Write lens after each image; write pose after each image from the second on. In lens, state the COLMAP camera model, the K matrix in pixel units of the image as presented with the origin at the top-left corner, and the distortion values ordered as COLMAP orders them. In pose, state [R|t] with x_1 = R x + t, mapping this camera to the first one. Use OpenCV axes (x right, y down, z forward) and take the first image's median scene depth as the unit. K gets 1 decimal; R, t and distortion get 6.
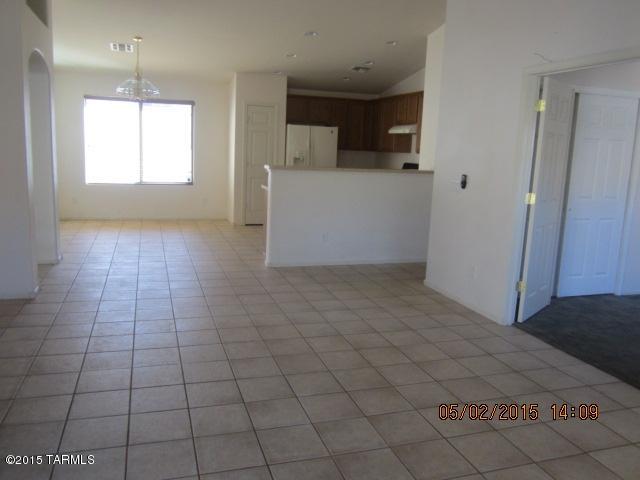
lens RADIAL K [[533.7, 0, 320.0], [0, 533.7, 240.0], [0, 0, 1]] dist [-0.009763, -0.005509]
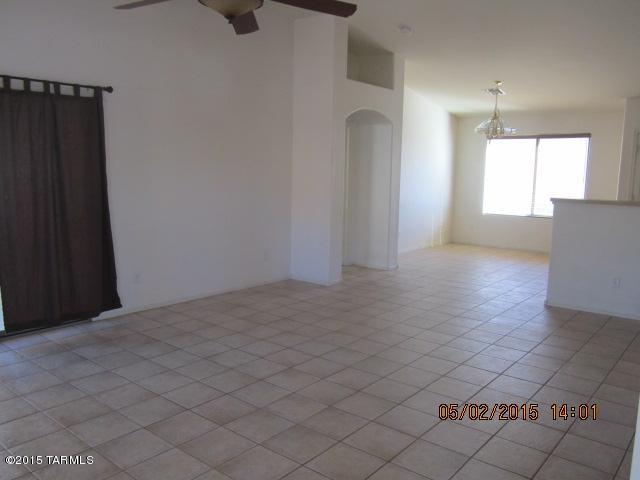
lens RADIAL K [[533.7, 0, 320.0], [0, 533.7, 240.0], [0, 0, 1]] dist [-0.009763, -0.005509]
pose [[0.538894, 0.081198, -0.838451, 0.334929], [-0.141856, 0.989876, 0.004687, -0.007288], [0.830343, 0.116414, 0.544957, 0.107827]]
